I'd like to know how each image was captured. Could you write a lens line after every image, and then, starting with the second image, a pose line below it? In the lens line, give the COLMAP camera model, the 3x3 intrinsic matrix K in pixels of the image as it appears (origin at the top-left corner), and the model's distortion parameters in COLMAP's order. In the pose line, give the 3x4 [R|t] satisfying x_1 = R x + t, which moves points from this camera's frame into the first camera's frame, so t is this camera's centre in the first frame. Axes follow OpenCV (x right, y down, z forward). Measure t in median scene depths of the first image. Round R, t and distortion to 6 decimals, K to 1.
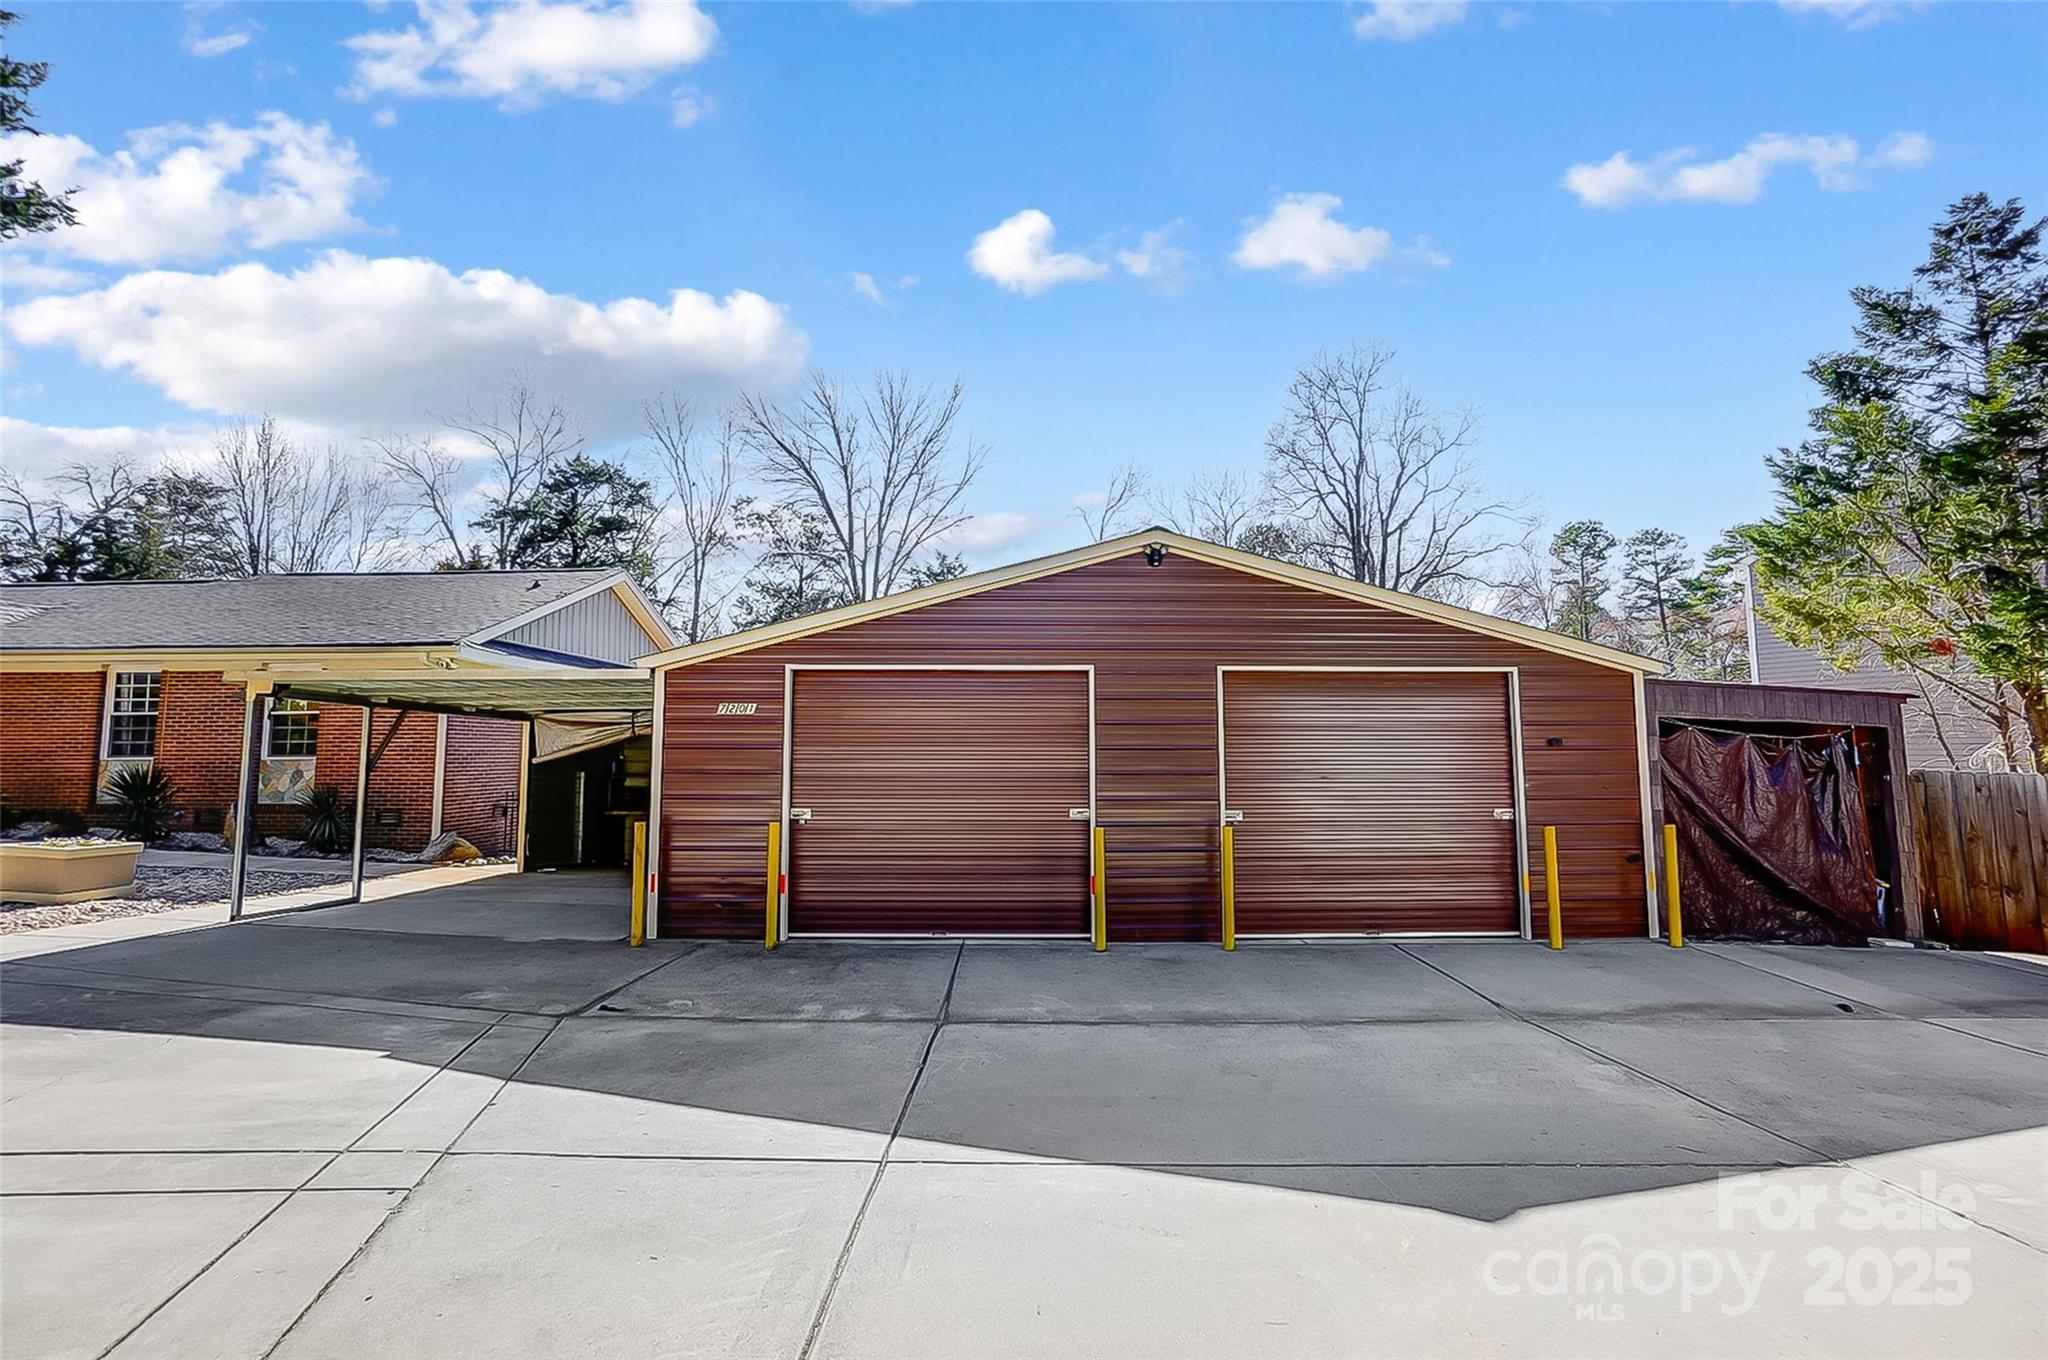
lens RADIAL K [[932.8, 0, 1022.2], [0, 932.8, 663.0], [0, 0, 1]] dist [-0.046142, 0.020948]
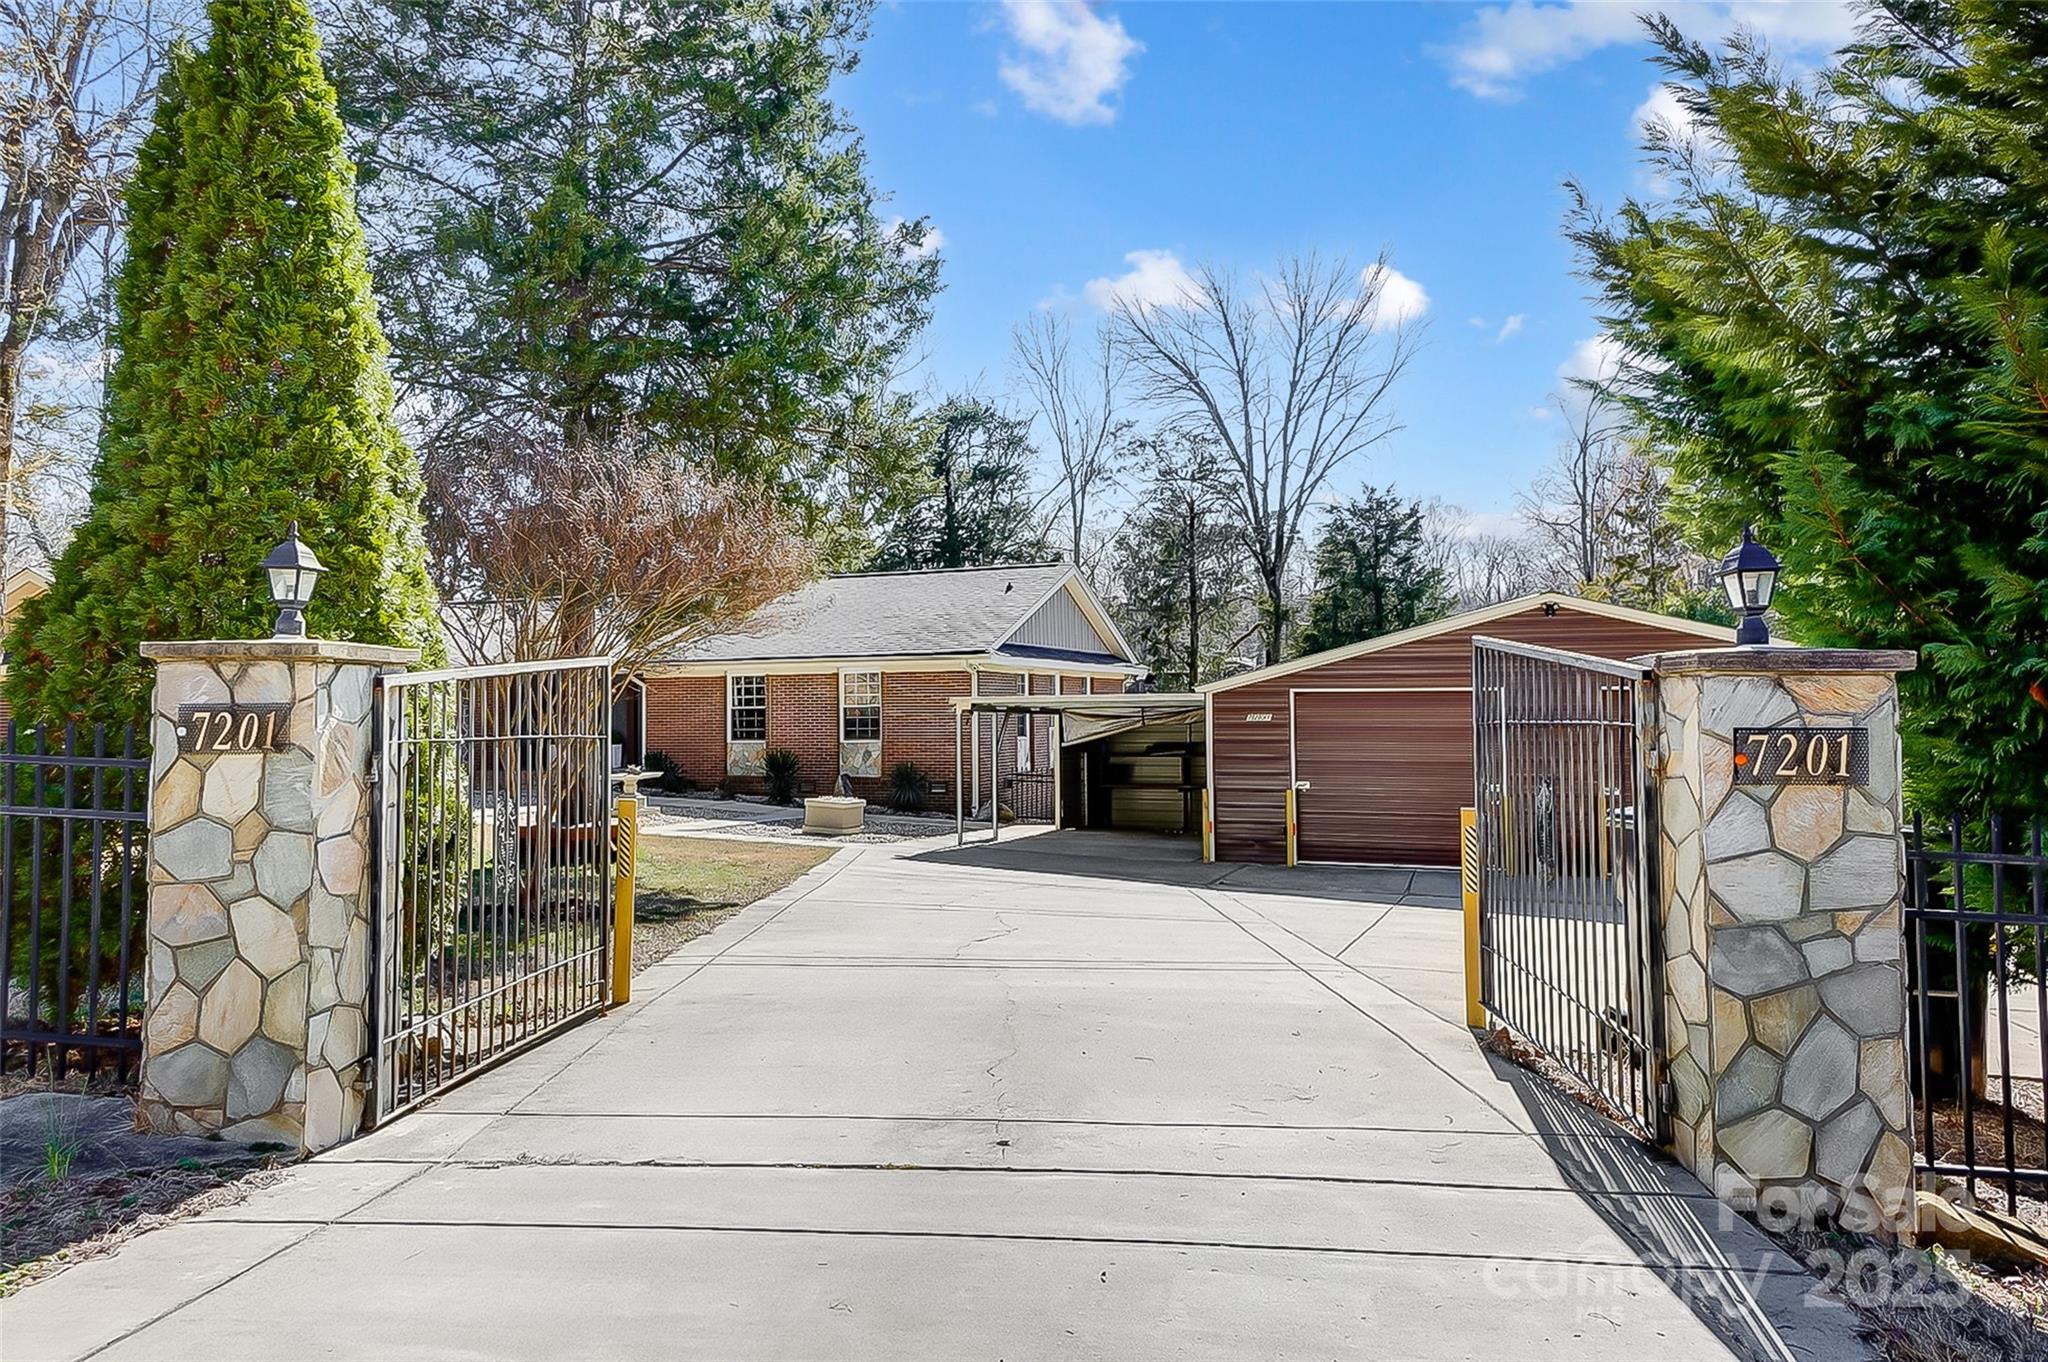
lens RADIAL K [[1225.3, 0, 1024.9], [0, 1225.3, 674.1], [0, 0, 1]] dist [-0.000542, -0.000068]
pose [[0.936748, -0.017058, -0.349590, 0.005034], [0.038694, 0.997736, 0.055000, -0.018017], [0.347860, -0.065049, 0.935287, -0.124496]]
